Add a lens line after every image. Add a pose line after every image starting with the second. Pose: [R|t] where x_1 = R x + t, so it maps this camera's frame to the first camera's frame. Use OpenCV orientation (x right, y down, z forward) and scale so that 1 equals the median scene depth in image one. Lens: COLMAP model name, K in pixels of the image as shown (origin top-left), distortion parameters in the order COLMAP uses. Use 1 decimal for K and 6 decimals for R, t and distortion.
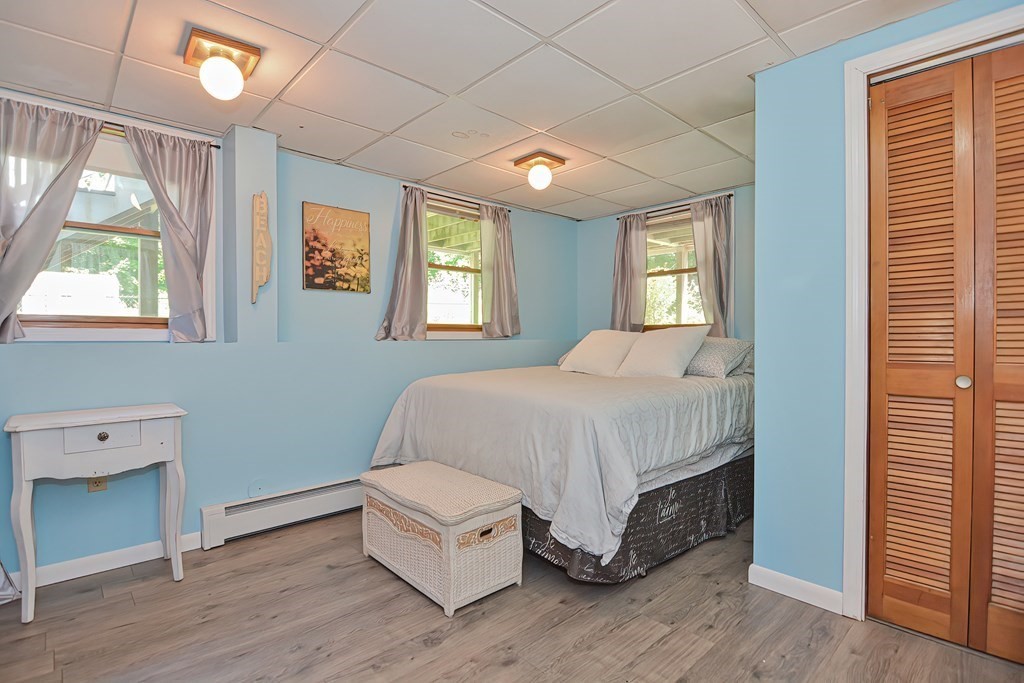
lens RADIAL K [[502.7, 0, 508.3], [0, 502.7, 339.5], [0, 0, 1]] dist [-0.011459, -0.007142]
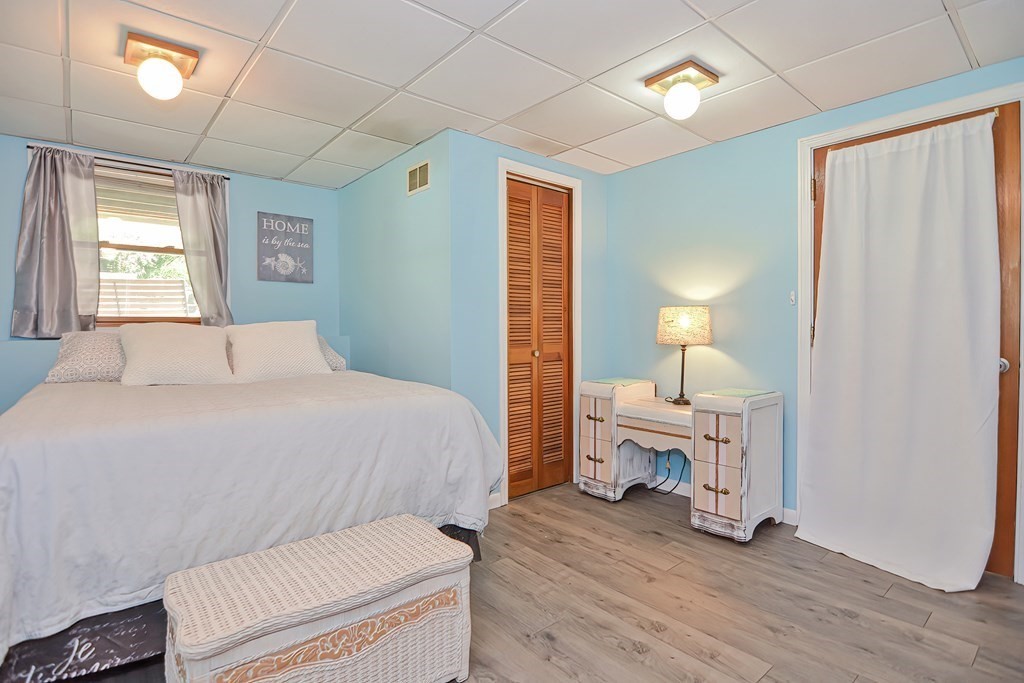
lens RADIAL K [[502.7, 0, 508.1], [0, 502.7, 332.5], [0, 0, 1]] dist [-0.011459, -0.007142]
pose [[0.041343, -0.006252, 0.999125, -0.447165], [0.010002, 0.999933, 0.005843, -0.003458], [-0.999095, 0.009752, 0.041403, 0.436782]]
